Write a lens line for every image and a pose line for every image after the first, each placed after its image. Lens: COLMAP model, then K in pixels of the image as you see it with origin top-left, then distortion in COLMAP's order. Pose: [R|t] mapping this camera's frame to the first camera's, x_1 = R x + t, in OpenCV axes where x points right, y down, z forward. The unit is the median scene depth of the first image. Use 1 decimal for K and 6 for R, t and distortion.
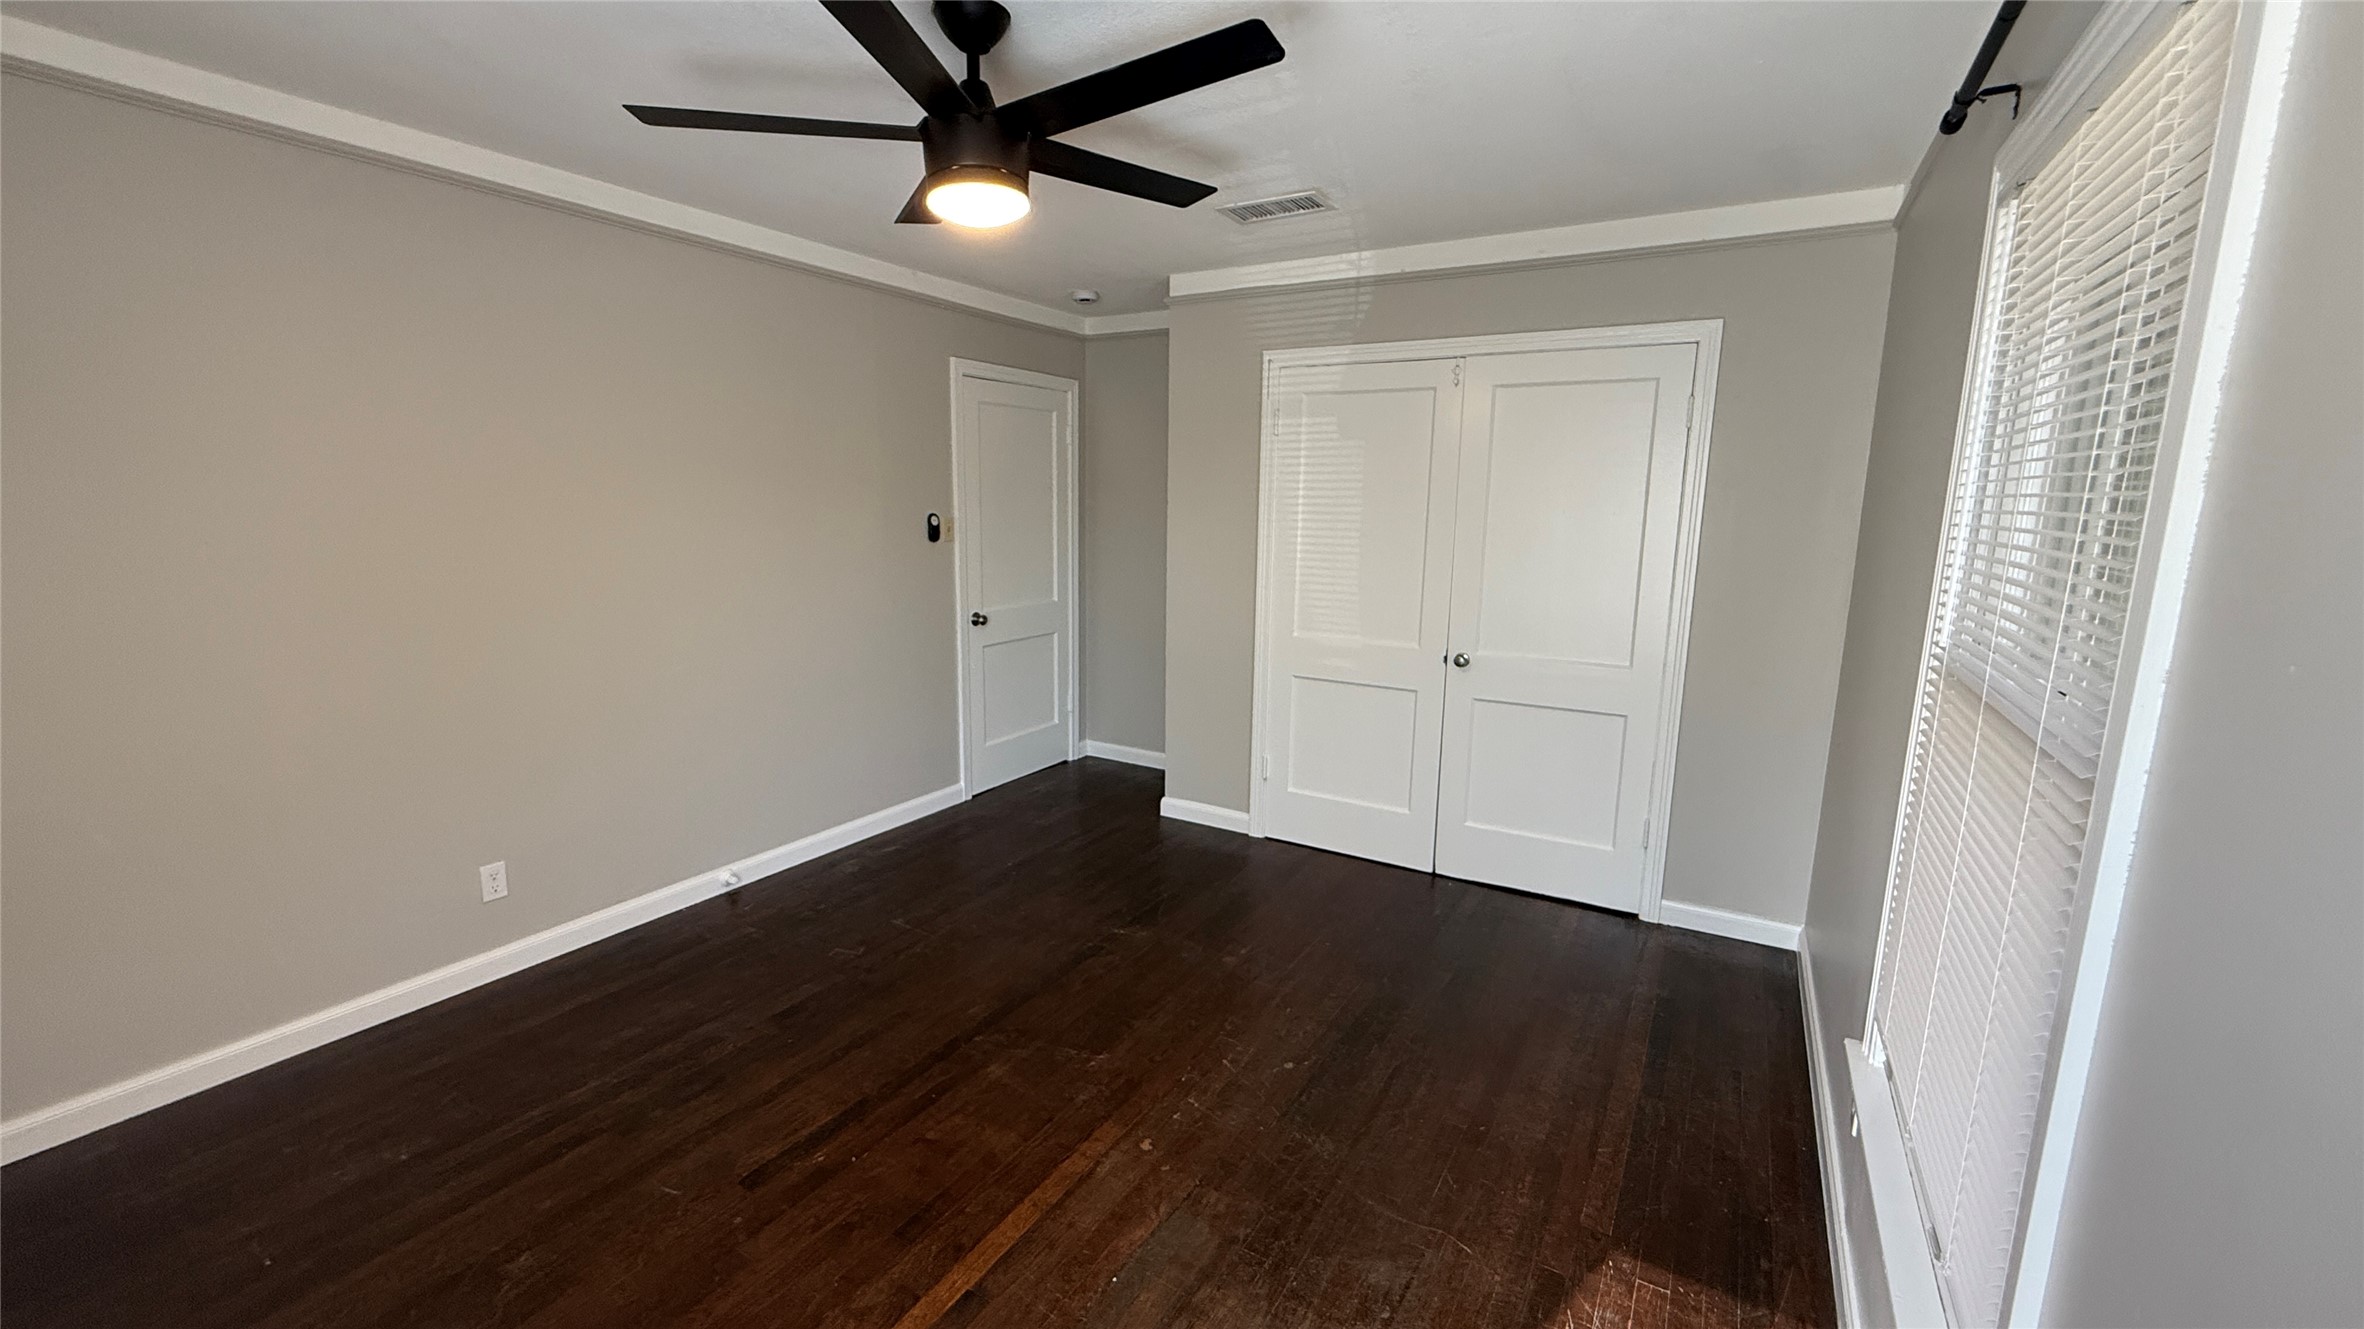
lens RADIAL K [[944.0, 0, 1174.3], [0, 944.0, 663.2], [0, 0, 1]] dist [-0.001307, 0.000367]
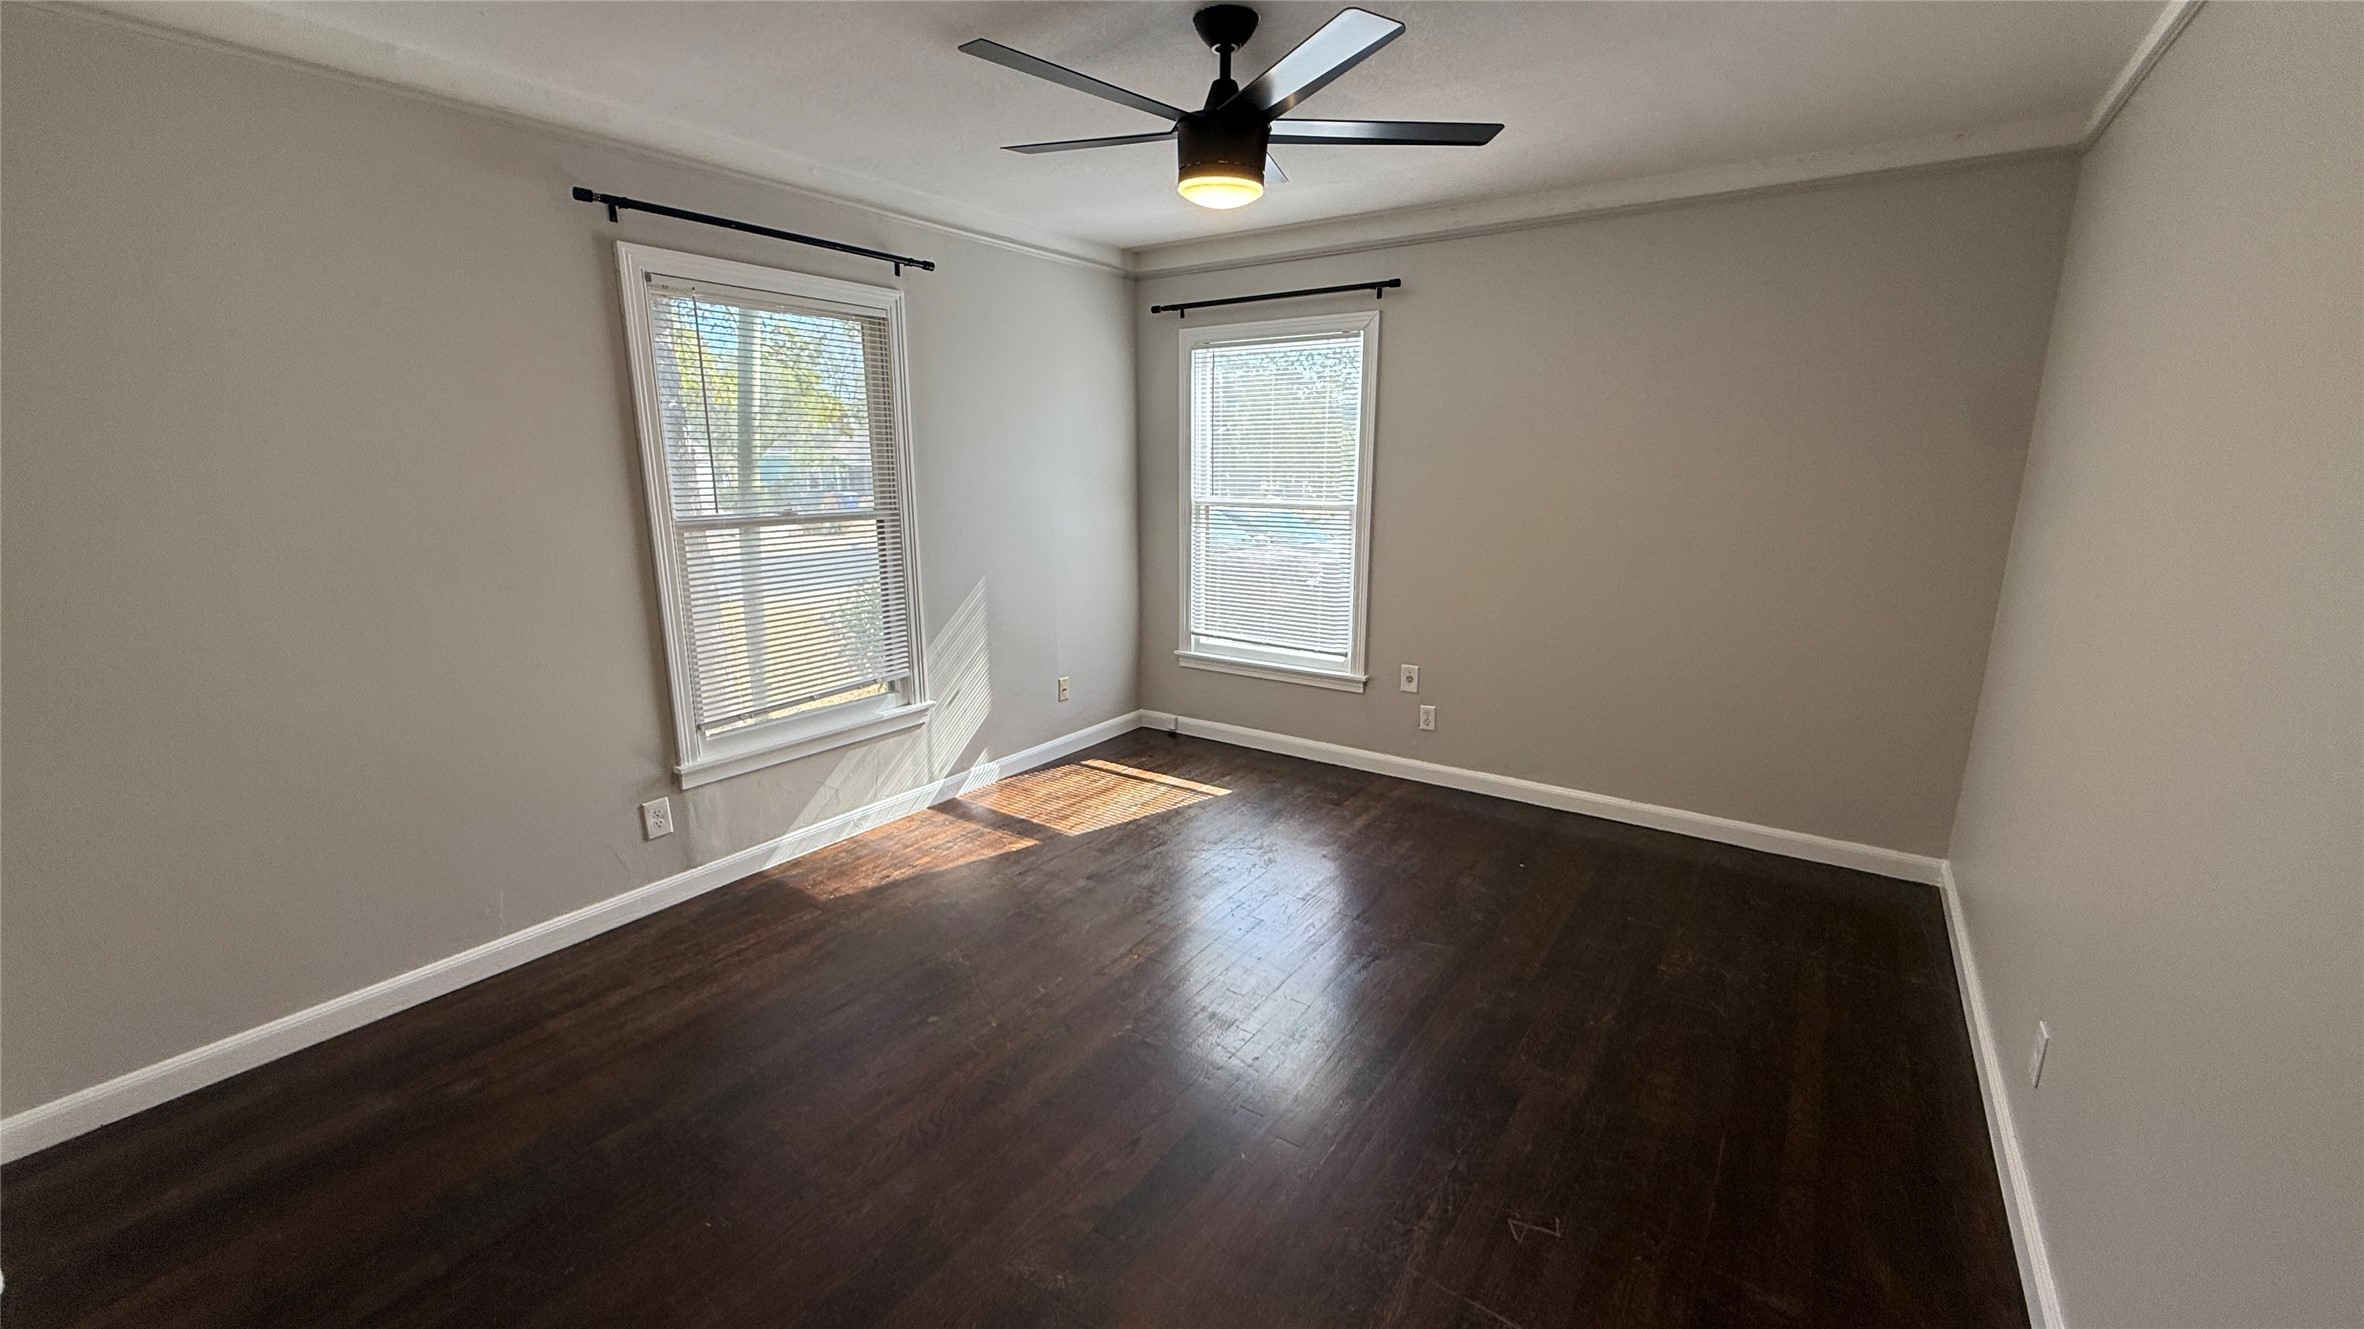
lens RADIAL K [[944.0, 0, 1169.1], [0, 944.0, 660.5], [0, 0, 1]] dist [-0.001307, 0.000367]
pose [[-0.997131, -0.030025, 0.069492, -0.190117], [-0.001433, 0.925302, 0.379228, -0.308991], [-0.075687, 0.378041, -0.922690, 1.808920]]
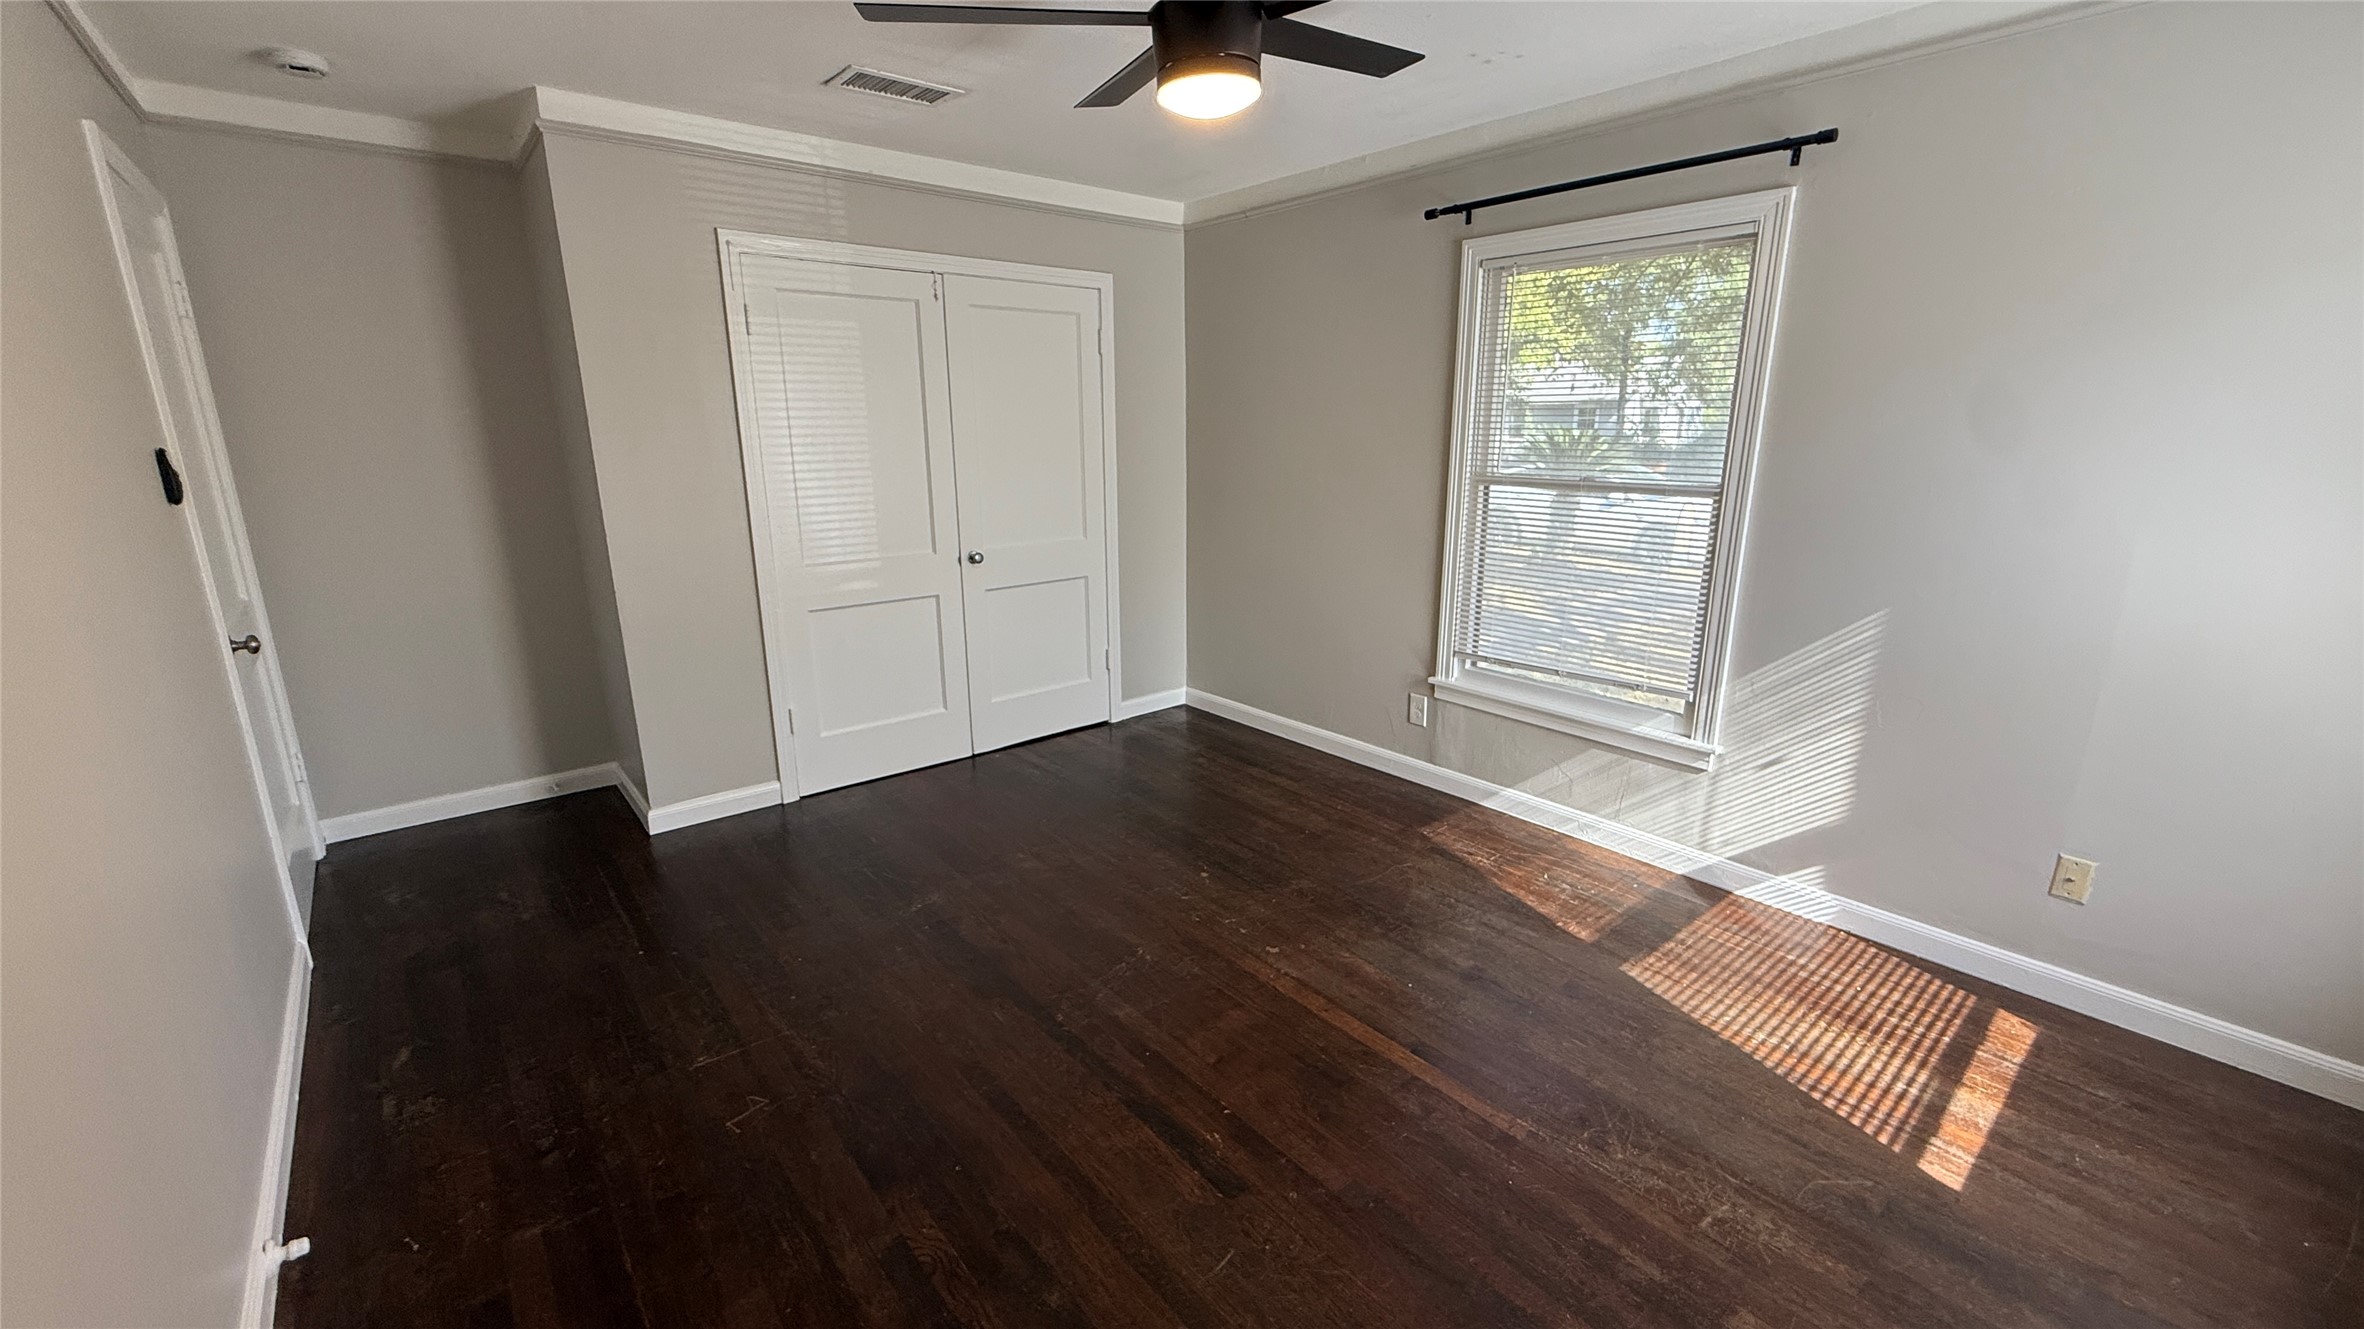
lens RADIAL K [[944.0, 0, 1180.5], [0, 944.0, 659.7], [0, 0, 1]] dist [-0.001307, 0.000367]
pose [[0.331343, -0.247066, 0.910588, -0.974195], [0.170648, 0.964883, 0.199702, -0.100967], [-0.927950, 0.089220, 0.361868, 0.574721]]
